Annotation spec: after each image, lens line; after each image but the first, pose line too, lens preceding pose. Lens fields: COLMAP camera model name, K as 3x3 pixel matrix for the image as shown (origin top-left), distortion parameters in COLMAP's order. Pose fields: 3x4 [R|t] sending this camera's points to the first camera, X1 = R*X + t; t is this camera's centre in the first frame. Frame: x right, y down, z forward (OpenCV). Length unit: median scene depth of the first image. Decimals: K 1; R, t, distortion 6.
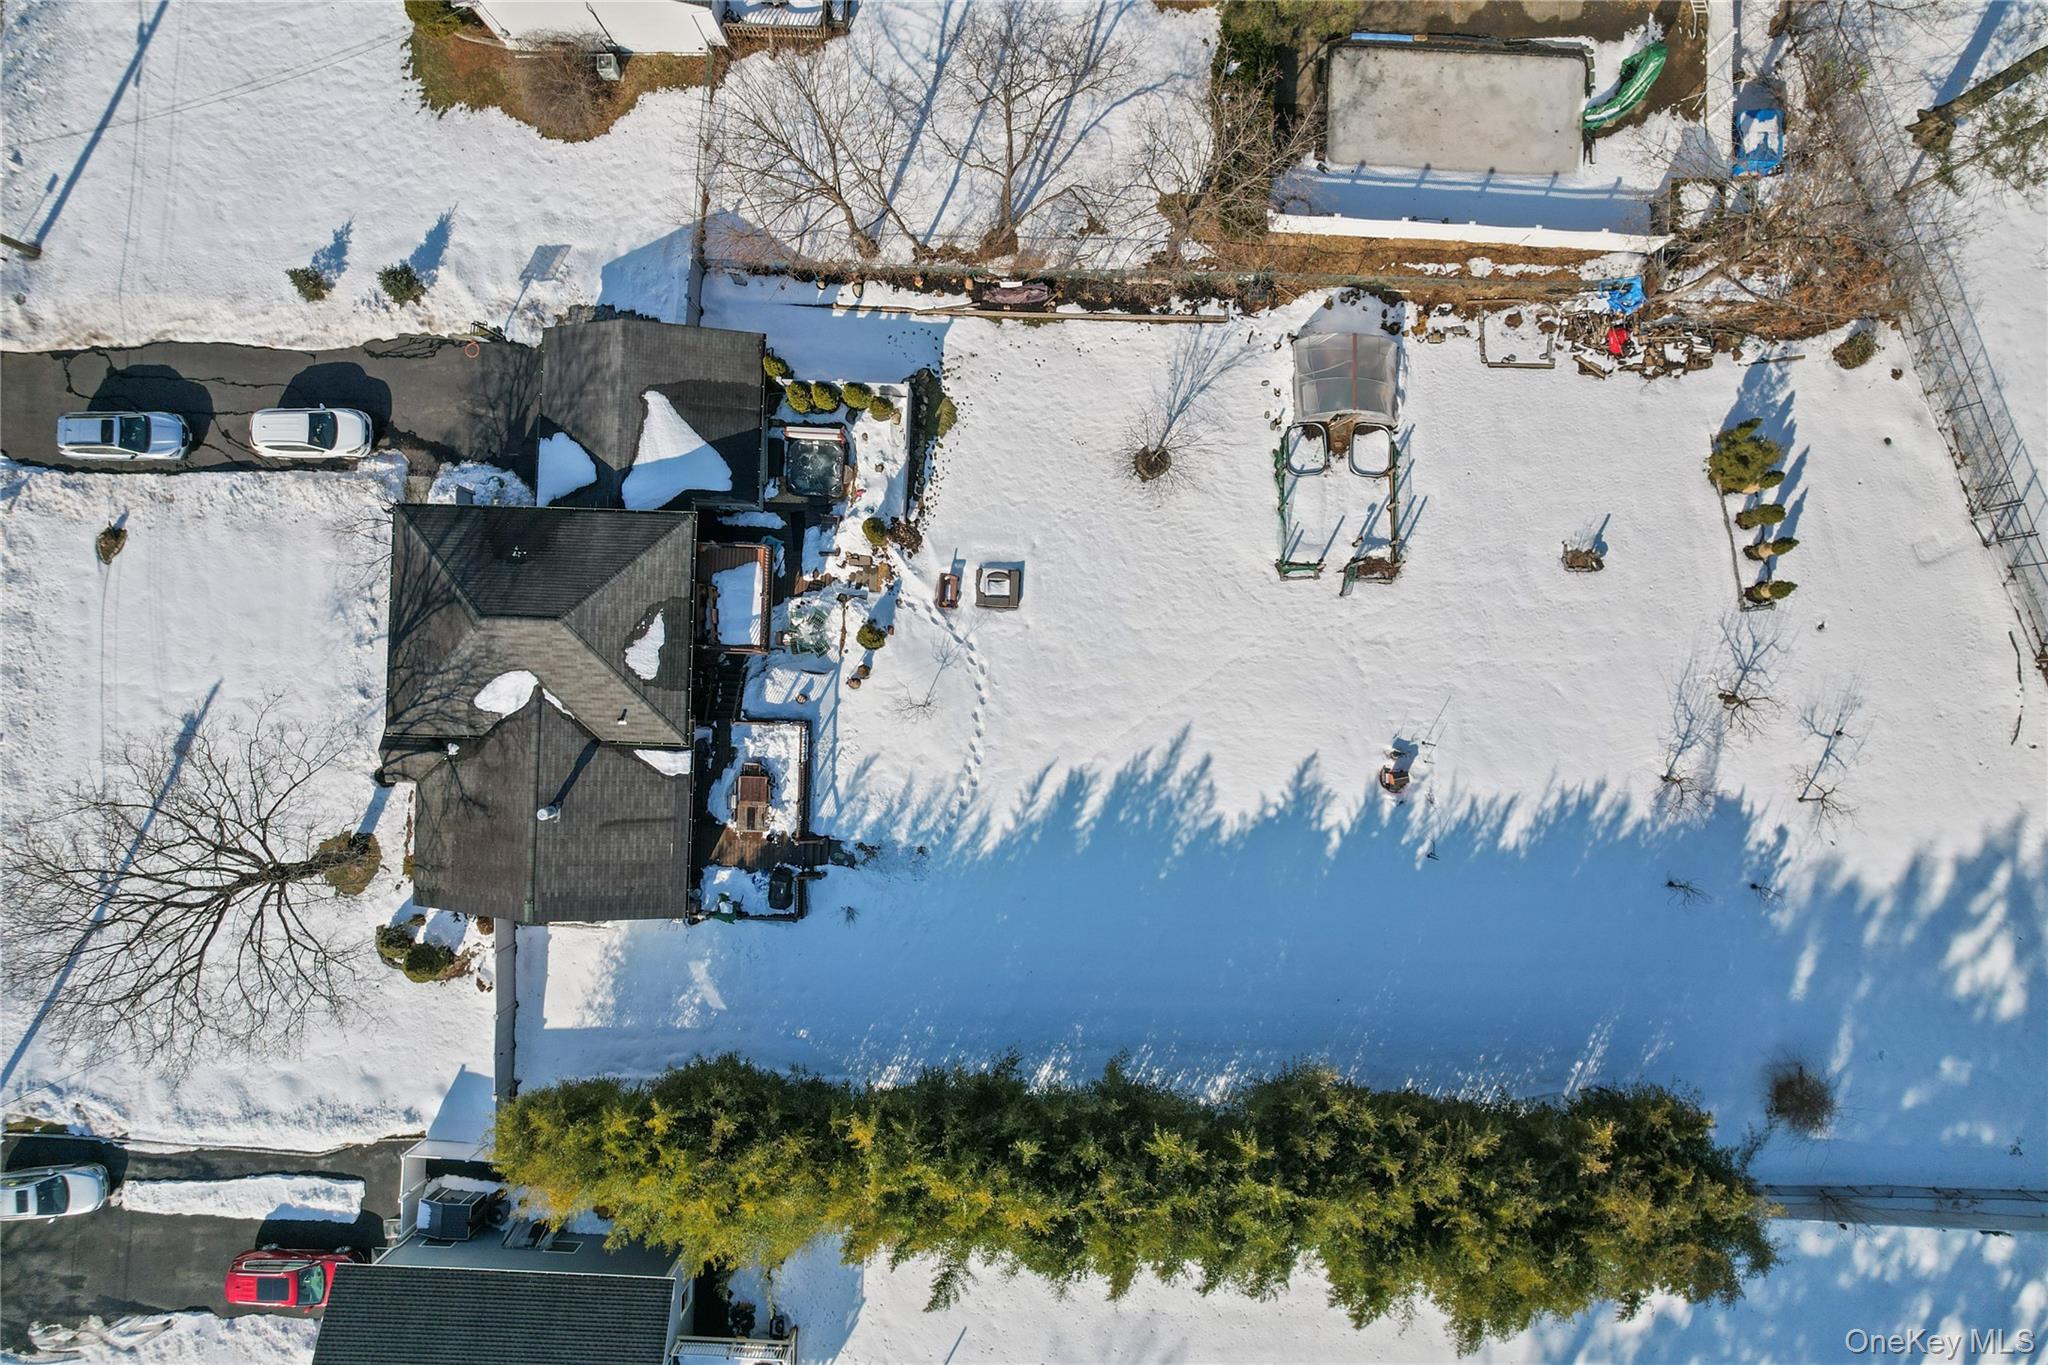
lens RADIAL K [[1312.5, 0, 1043.8], [0, 1312.5, 683.2], [0, 0, 1]] dist [-0.079250, 0.070872]
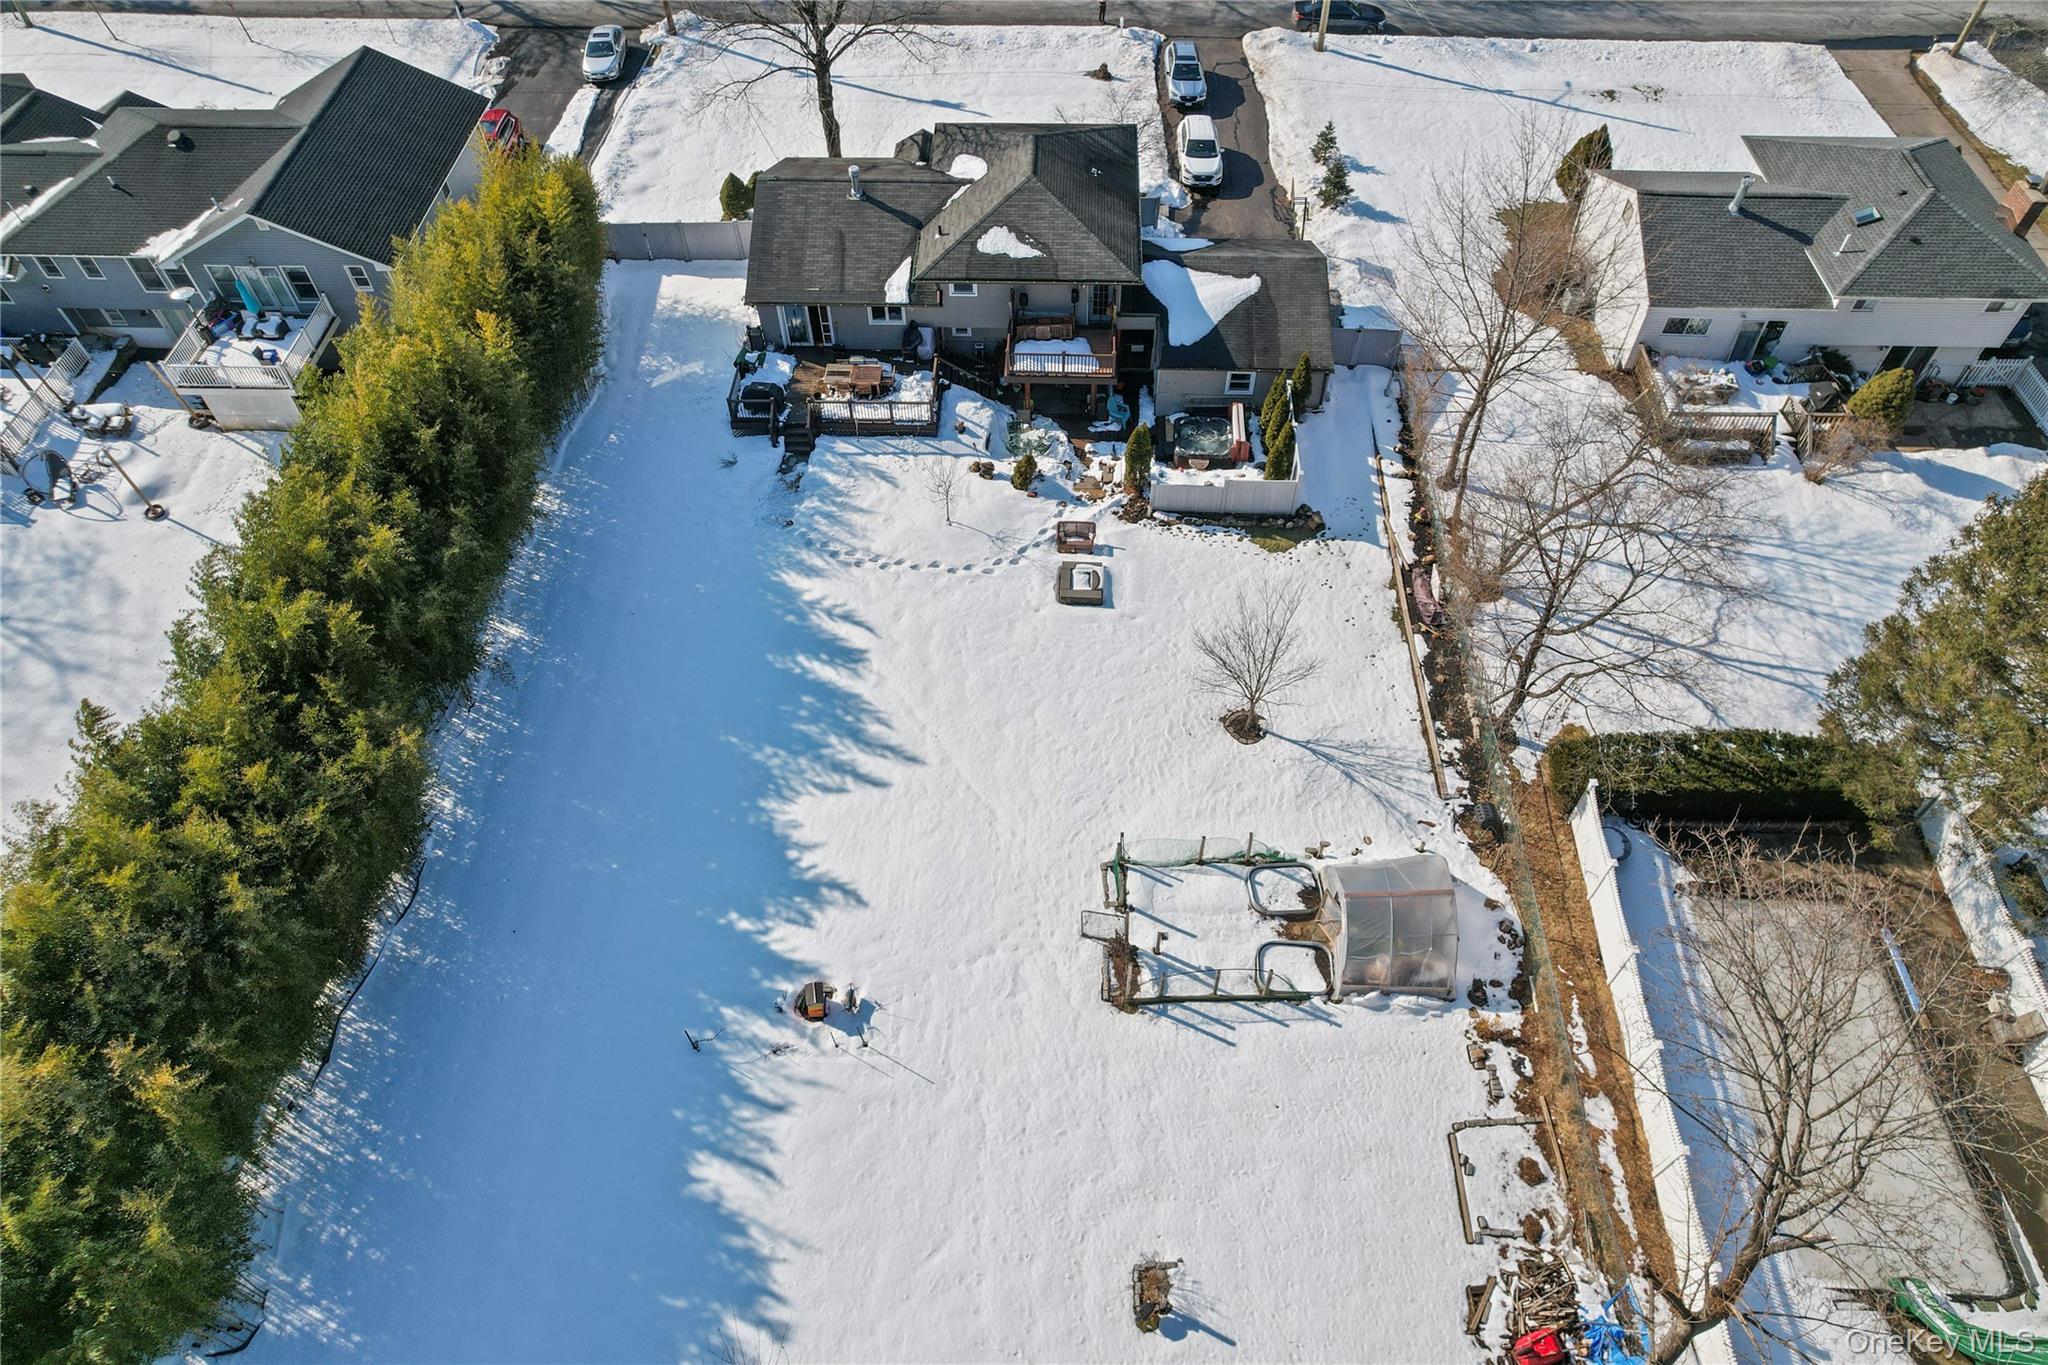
lens RADIAL K [[1312.5, 0, 1023.7], [0, 1312.5, 694.5], [0, 0, 1]] dist [-0.079250, 0.070872]
pose [[-0.000378, 0.796887, -0.604128, 0.554049], [-0.999899, 0.008298, 0.011571, -0.044385], [0.014234, 0.604071, 0.796803, 0.359451]]
